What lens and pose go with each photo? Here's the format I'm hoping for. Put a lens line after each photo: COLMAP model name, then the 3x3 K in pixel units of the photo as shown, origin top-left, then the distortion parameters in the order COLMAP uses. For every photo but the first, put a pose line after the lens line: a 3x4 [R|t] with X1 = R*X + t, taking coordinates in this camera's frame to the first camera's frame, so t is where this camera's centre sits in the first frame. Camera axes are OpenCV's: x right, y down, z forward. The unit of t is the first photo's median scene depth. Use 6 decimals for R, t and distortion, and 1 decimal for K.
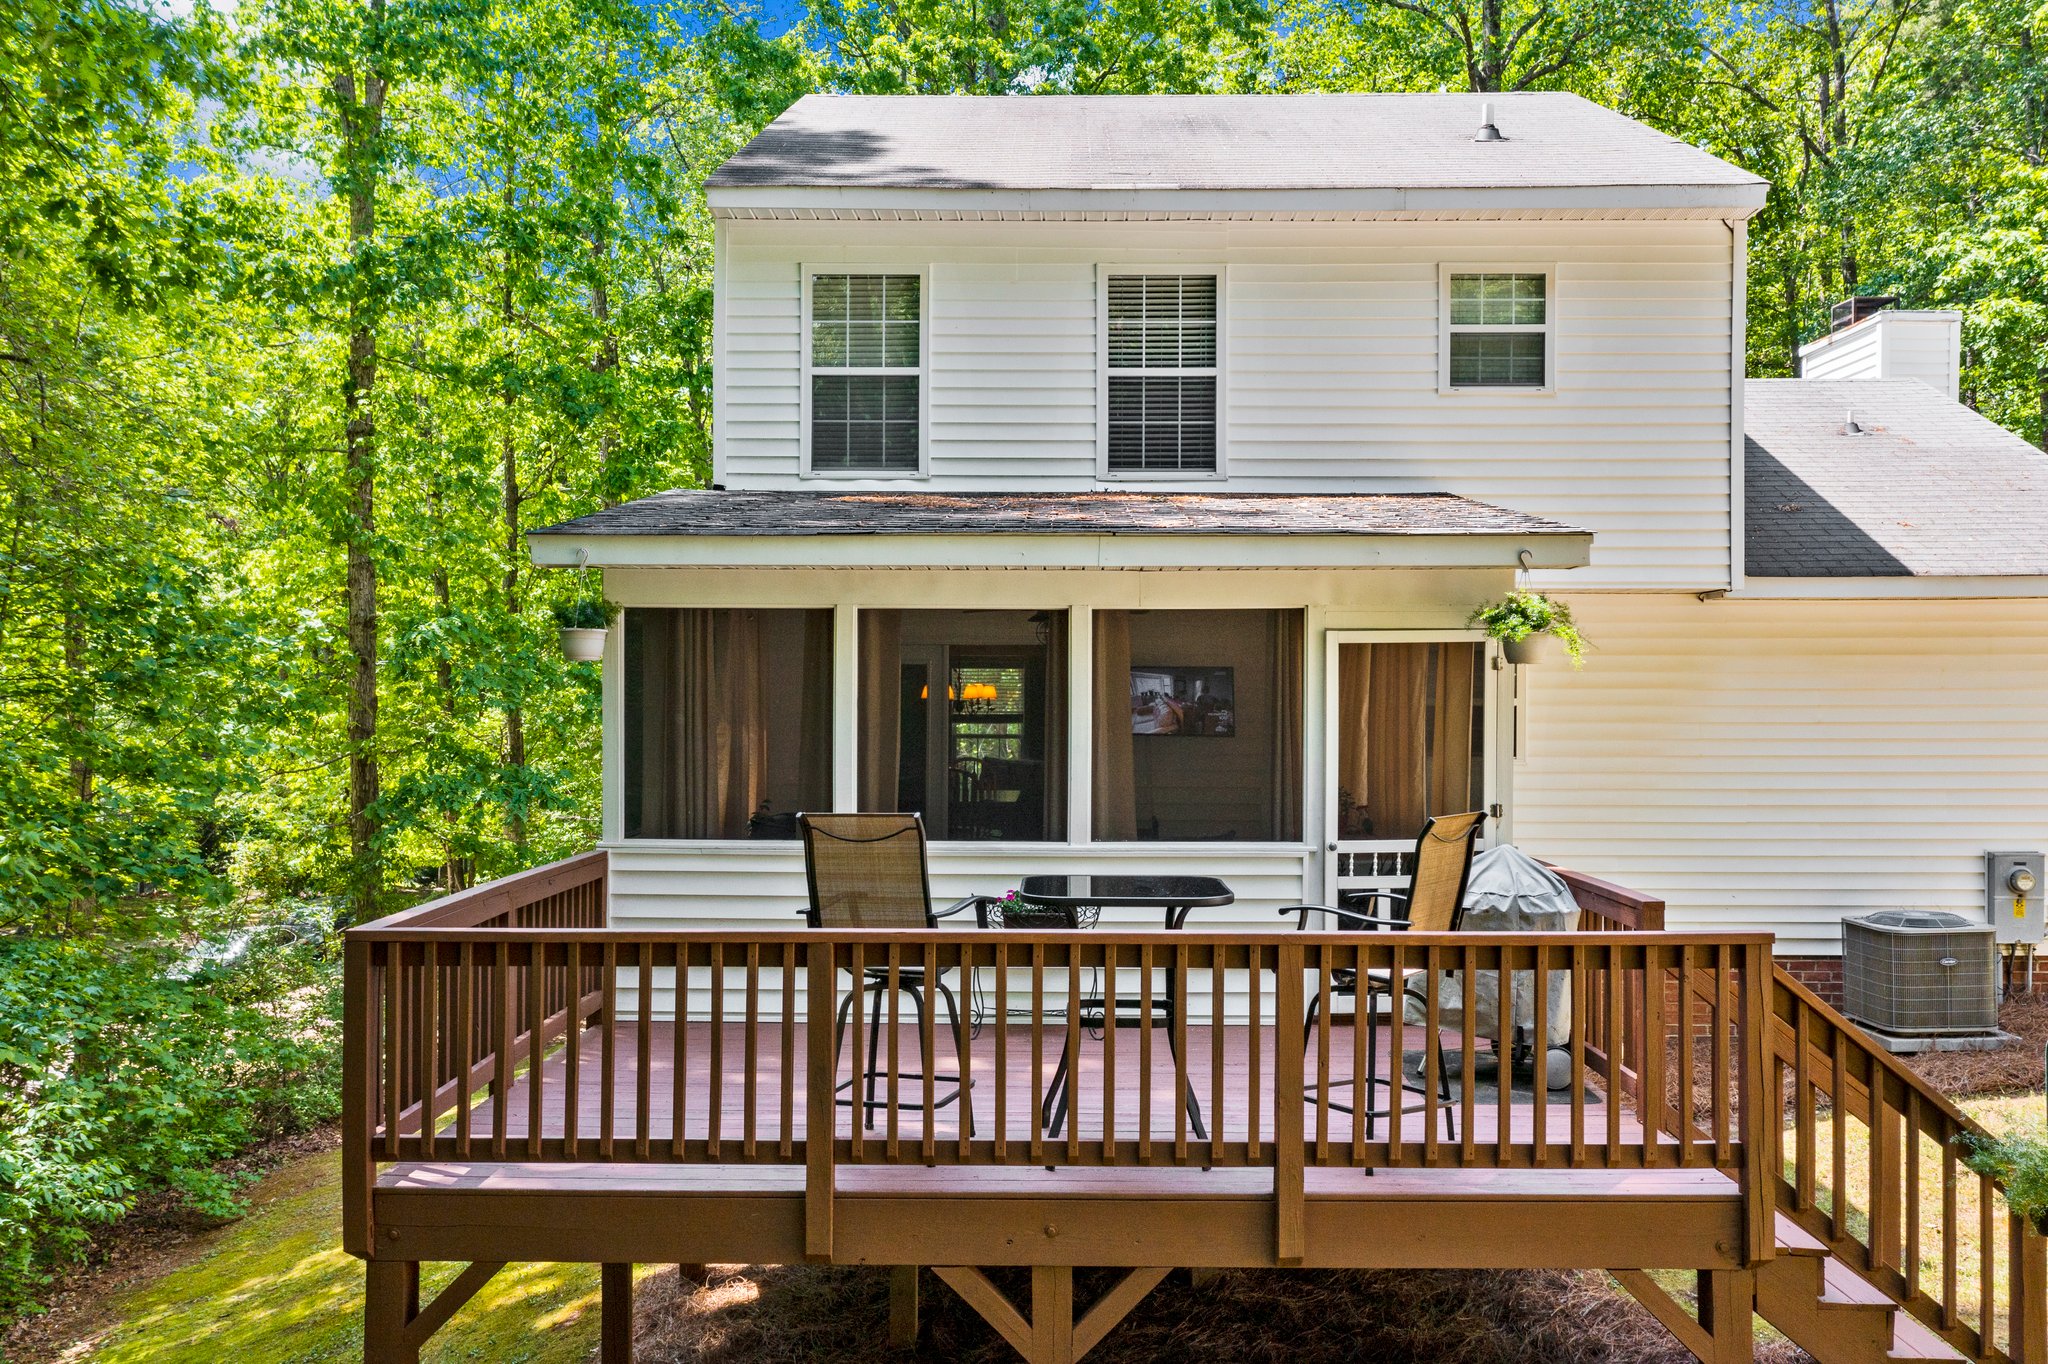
lens RADIAL K [[1653.8, 0, 1046.8], [0, 1653.8, 687.8], [0, 0, 1]] dist [0.009513, 0.009316]
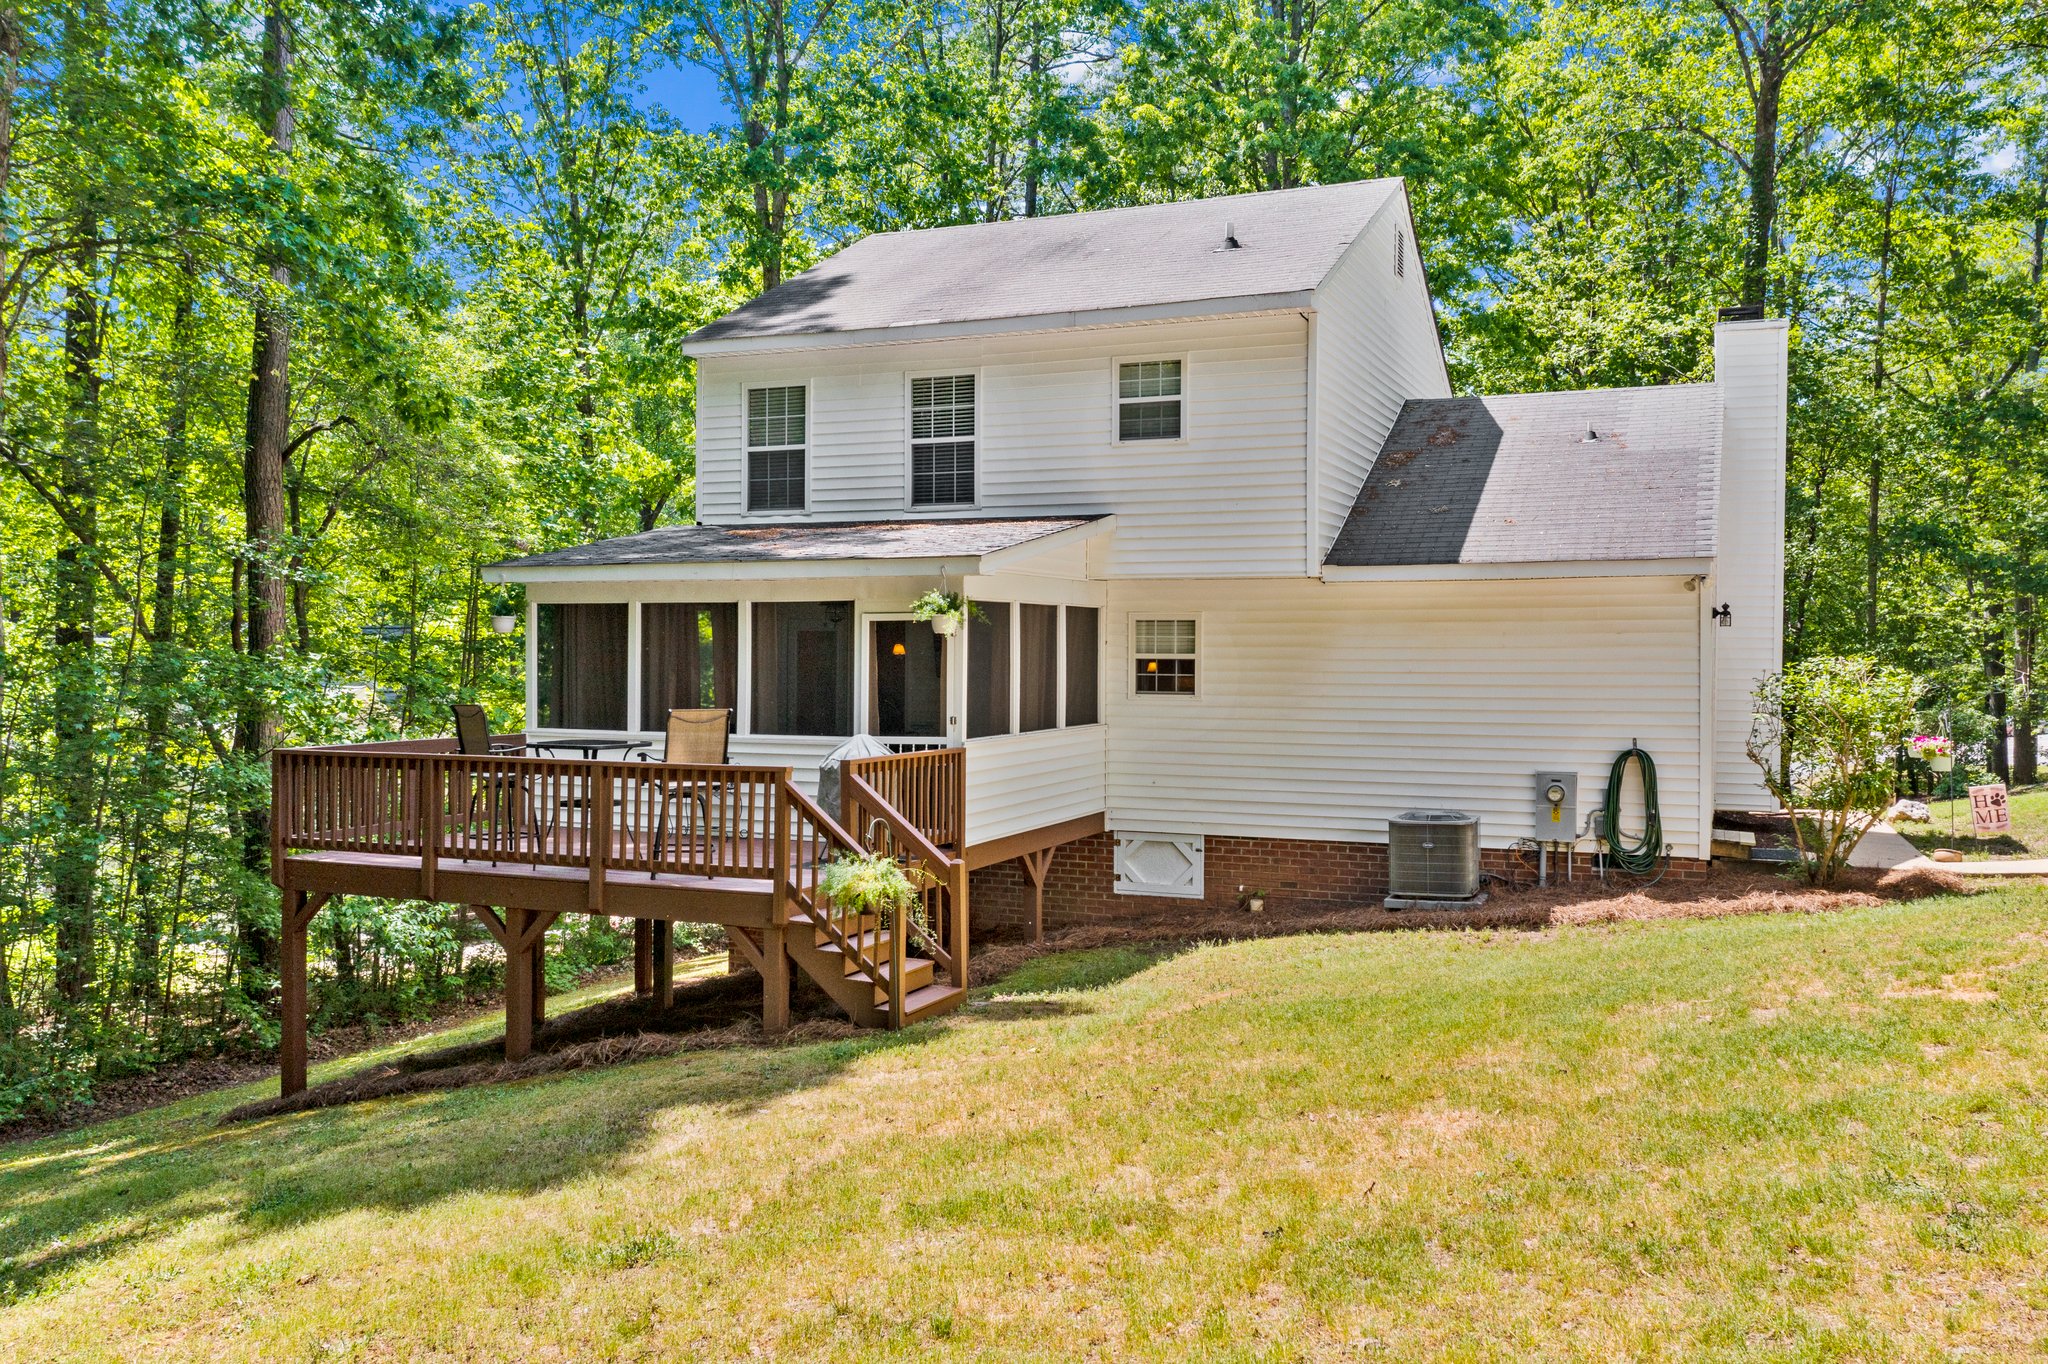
lens RADIAL K [[1631.1, 0, 1024.0], [0, 1631.1, 682.0], [0, 0, 1]] dist [0.014543, 0.002677]
pose [[0.922045, 0.009019, -0.386979, 0.725078], [-0.000081, 0.999733, 0.023106, -0.001986], [0.387084, -0.021273, 0.921799, -0.366542]]
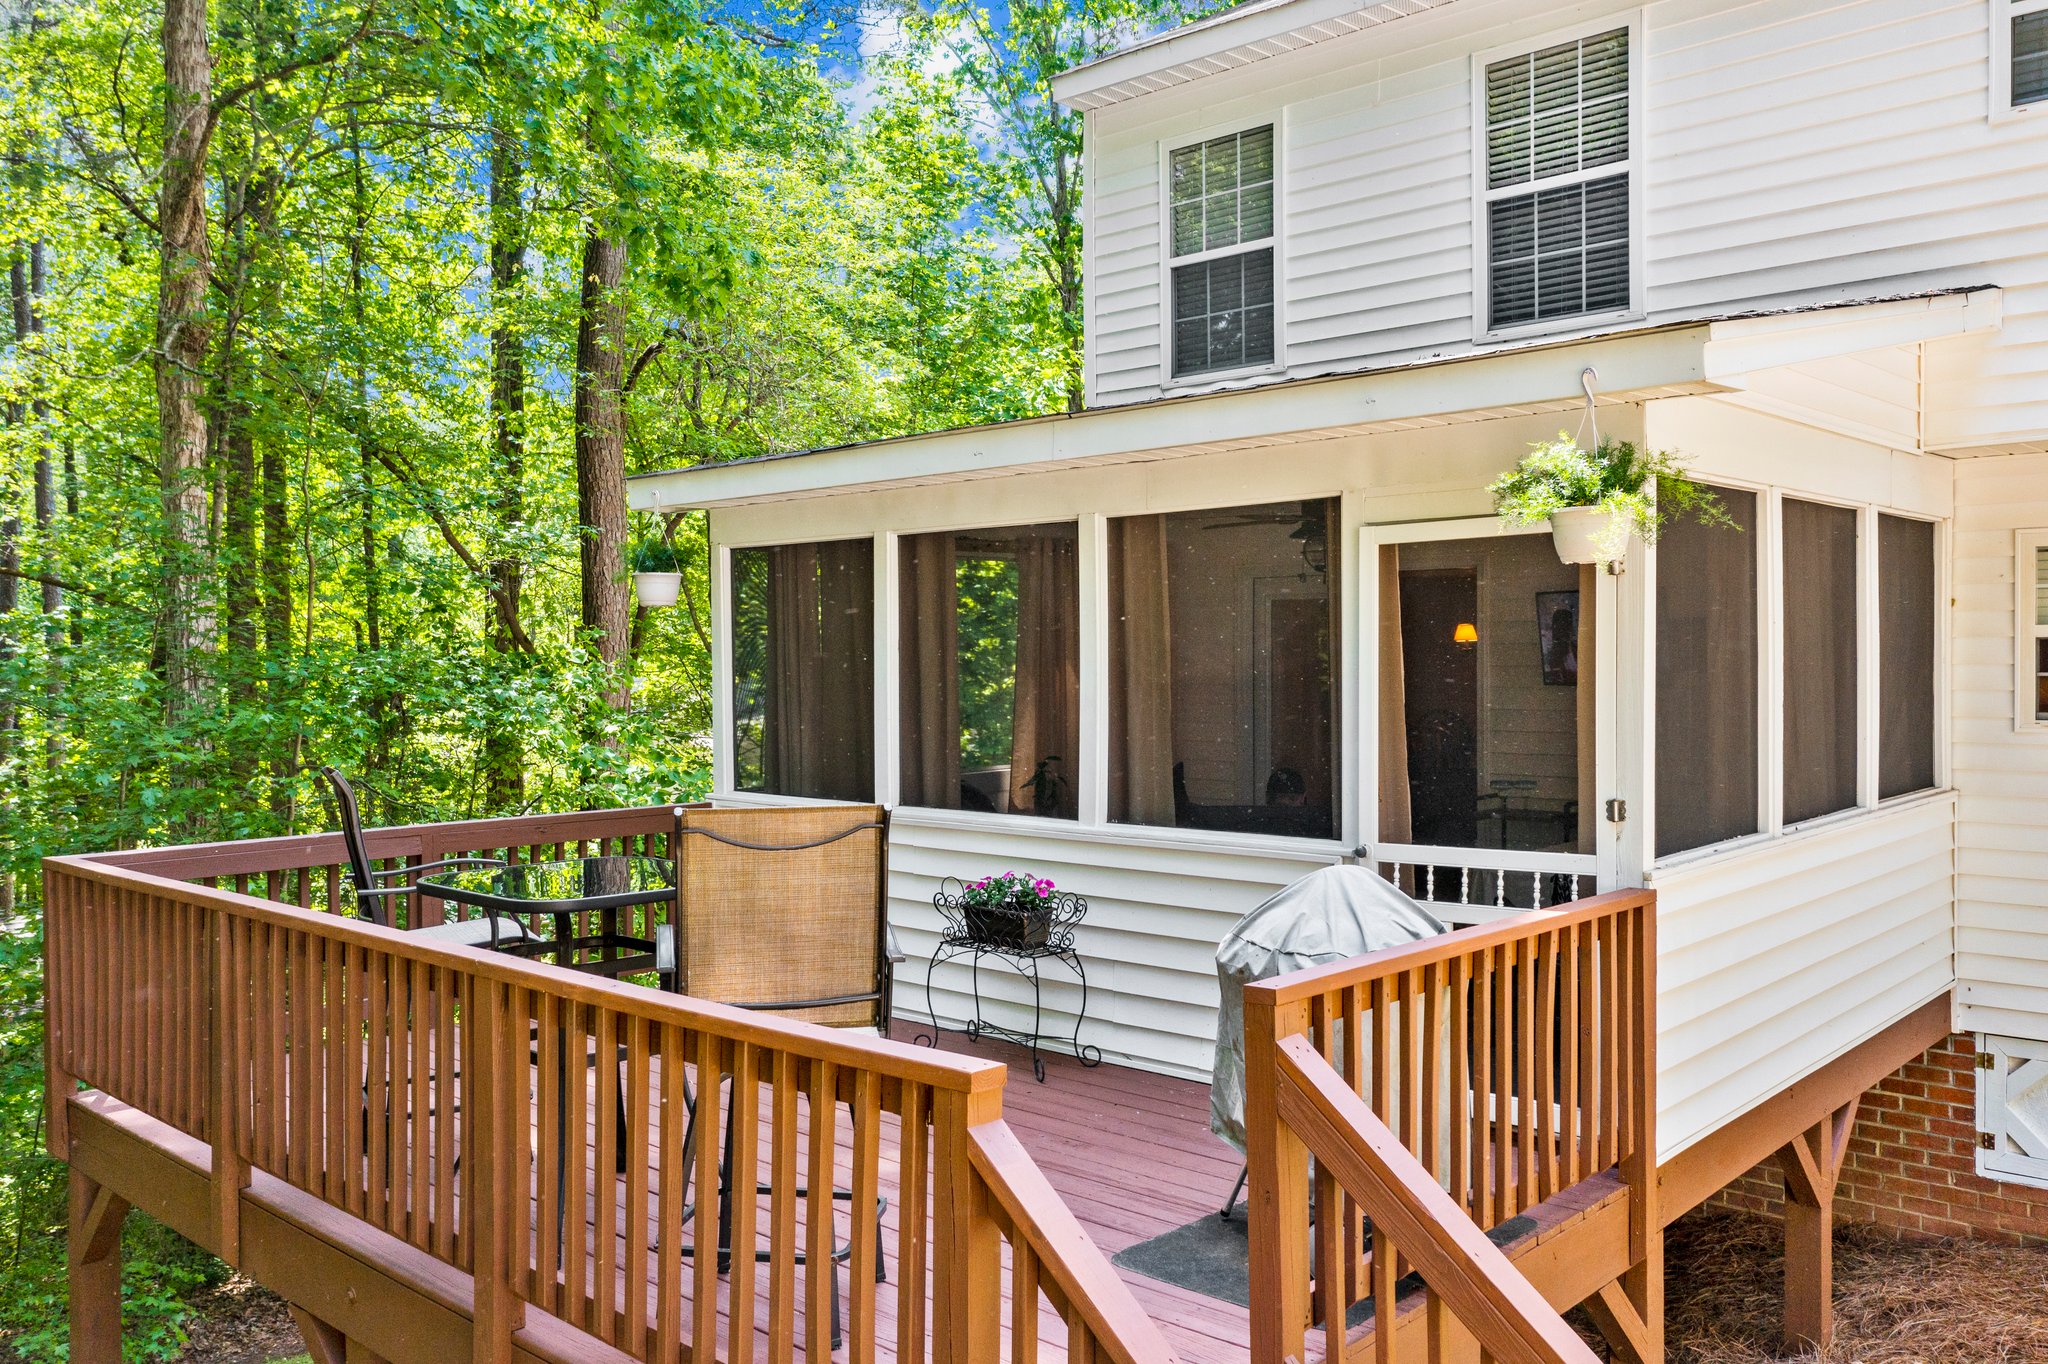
lens RADIAL K [[1653.8, 0, 1046.8], [0, 1653.8, 687.8], [0, 0, 1]] dist [0.009513, 0.009316]
pose [[0.748286, 0.002175, -0.663373, 0.384452], [0.016741, 0.999614, 0.022160, 0.010023], [0.663165, -0.027688, 0.747961, 0.305302]]
